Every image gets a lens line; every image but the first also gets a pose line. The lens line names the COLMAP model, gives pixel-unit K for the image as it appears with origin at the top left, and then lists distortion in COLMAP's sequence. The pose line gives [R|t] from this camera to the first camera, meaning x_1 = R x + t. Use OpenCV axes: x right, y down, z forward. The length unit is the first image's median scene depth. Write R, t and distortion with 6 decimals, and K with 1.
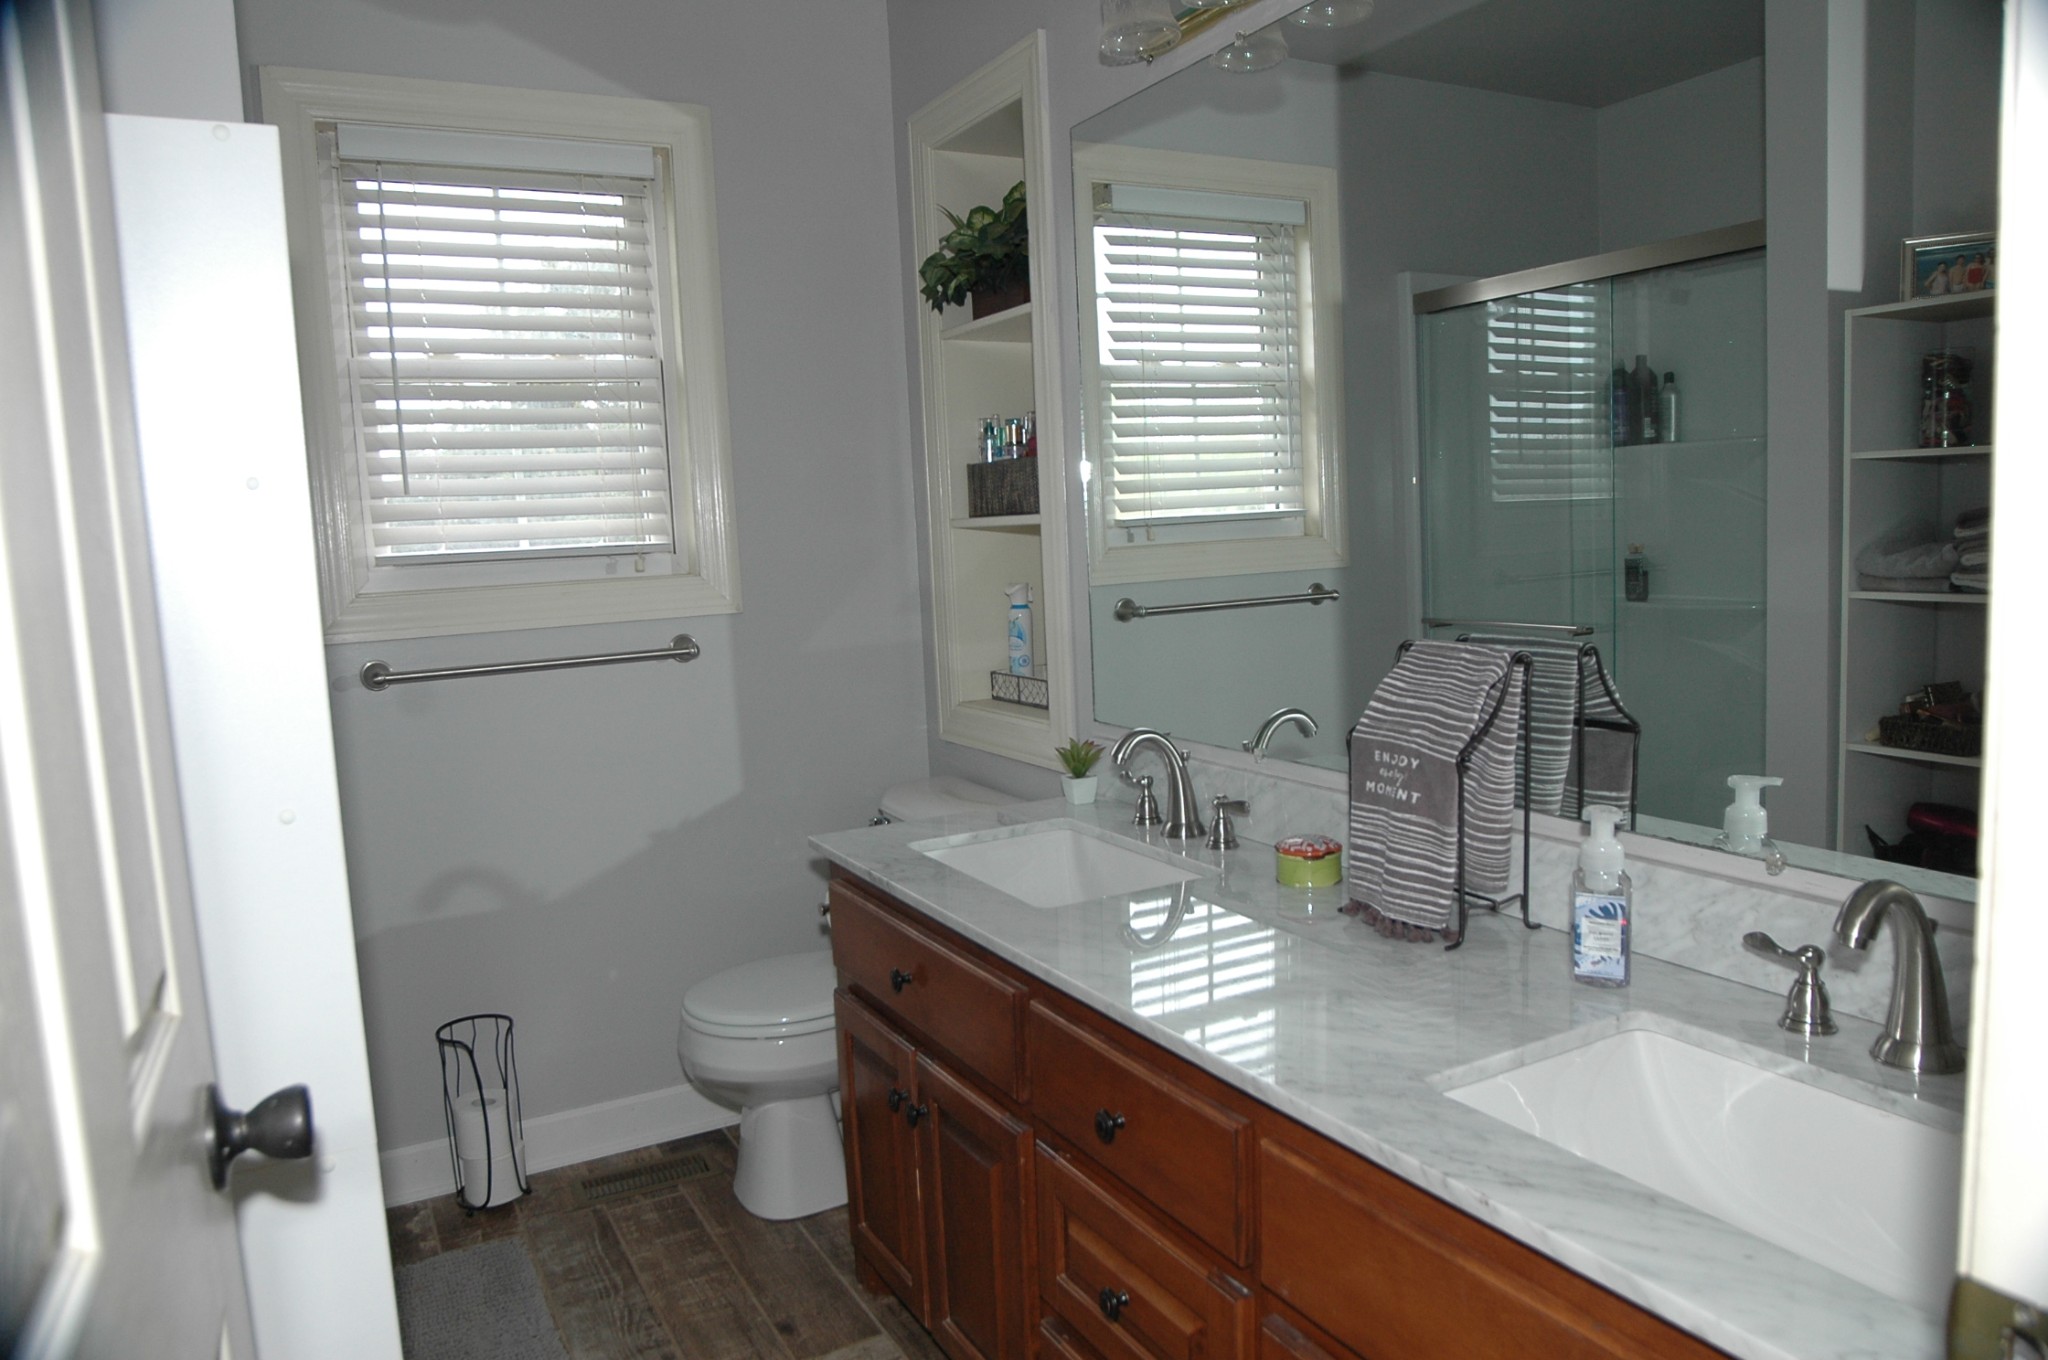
lens RADIAL K [[1363.3, 0, 1024.0], [0, 1363.3, 680.0], [0, 0, 1]] dist [-0.079384, 0.033649]
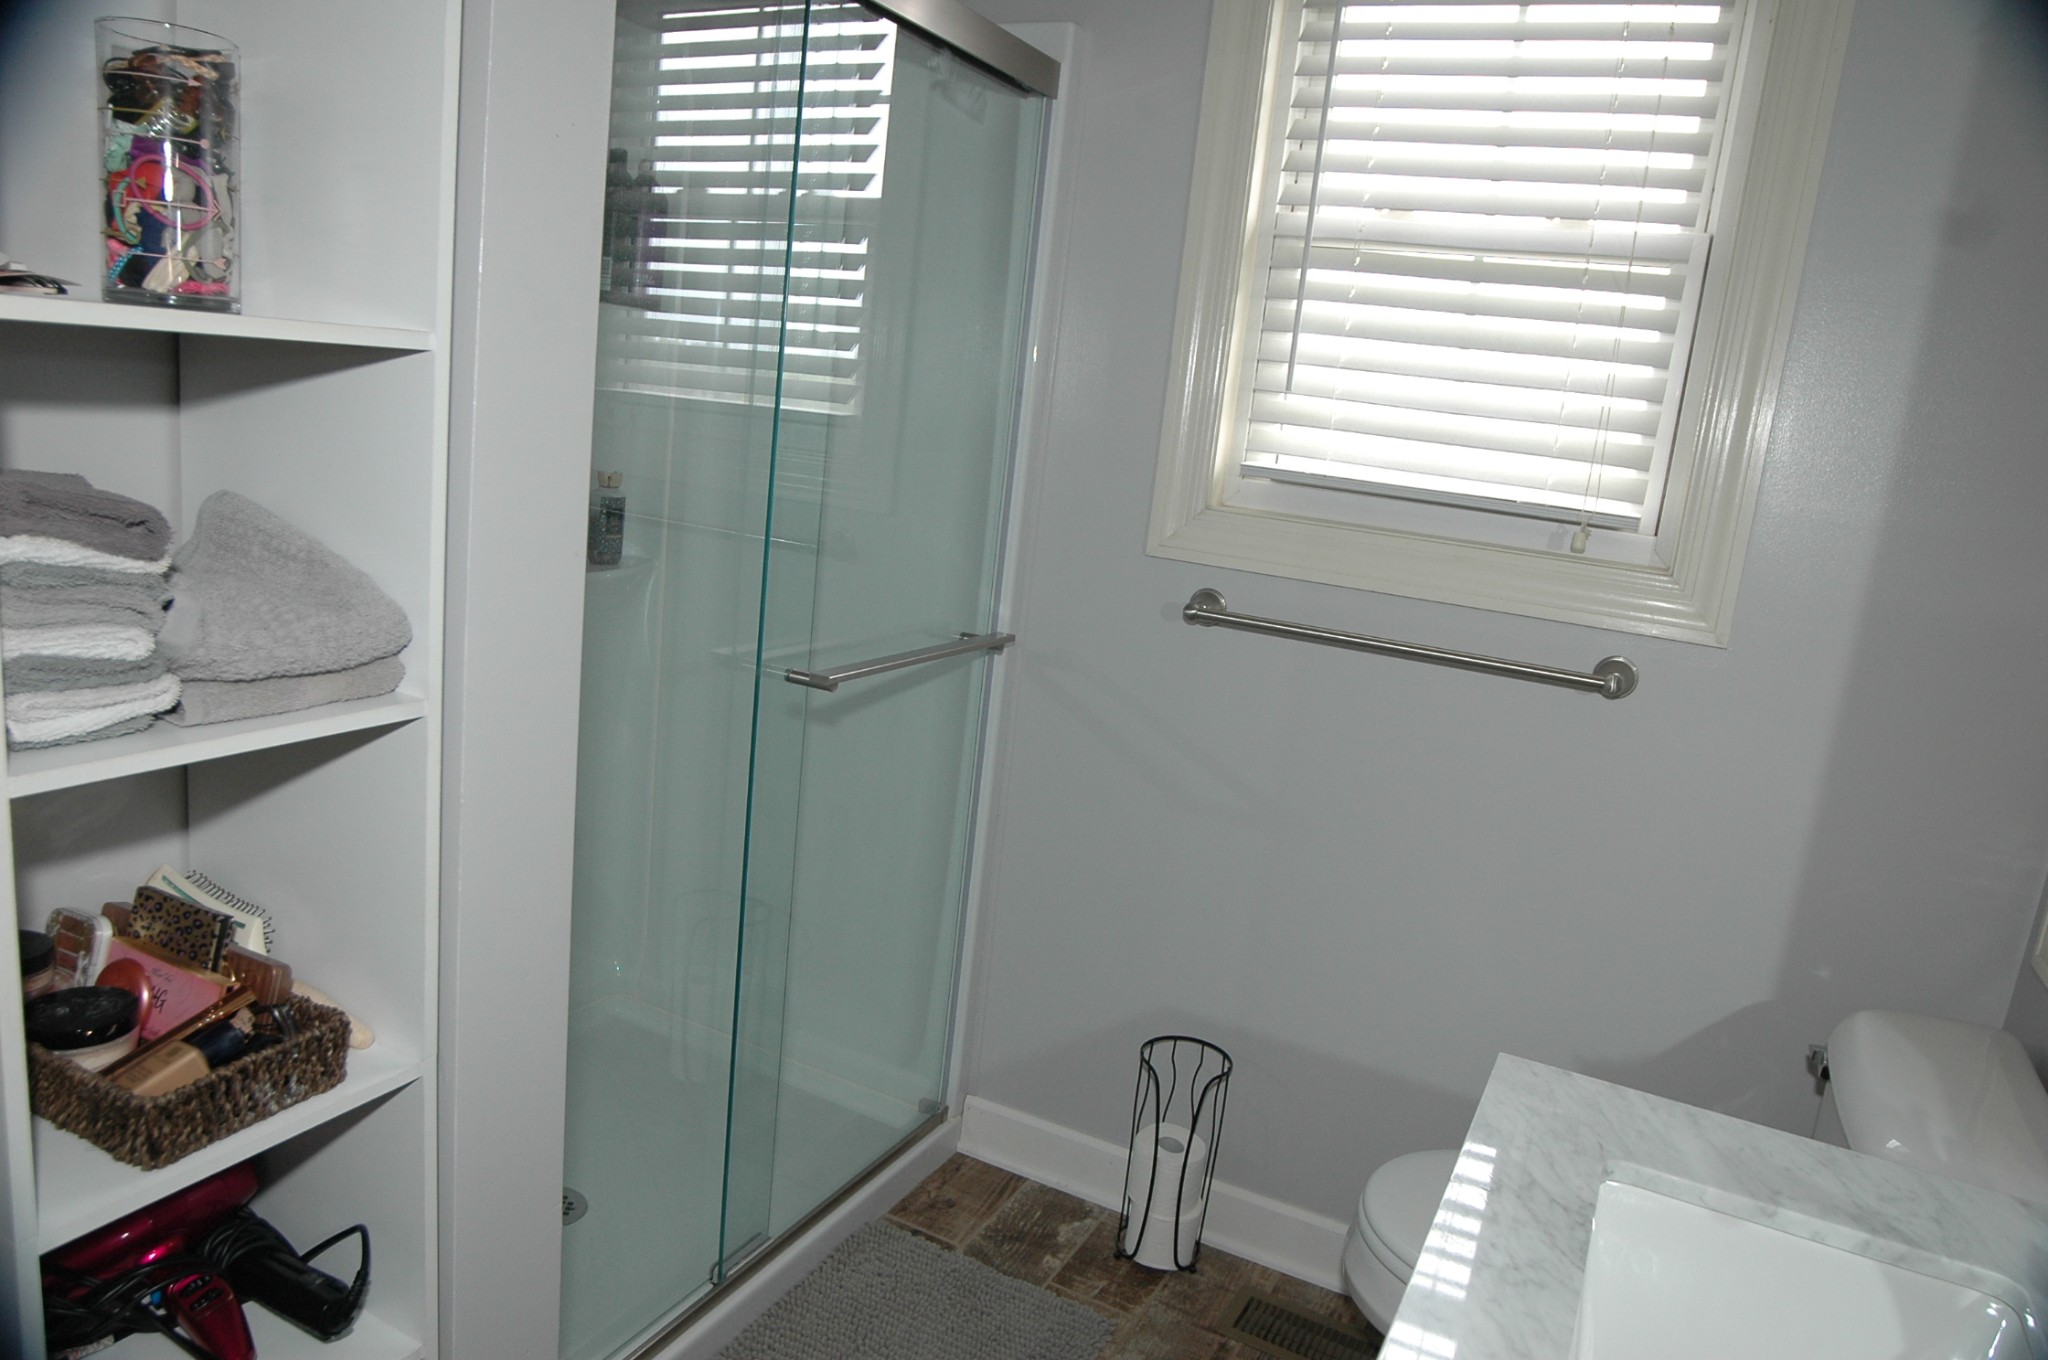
lens RADIAL K [[1363.3, 0, 1024.0], [0, 1363.3, 680.0], [0, 0, 1]] dist [-0.079384, 0.033649]
pose [[0.548452, 0.277107, -0.788931, 0.107055], [-0.220563, 0.958020, 0.183167, -0.079128], [0.806569, 0.073551, 0.586547, 0.384430]]
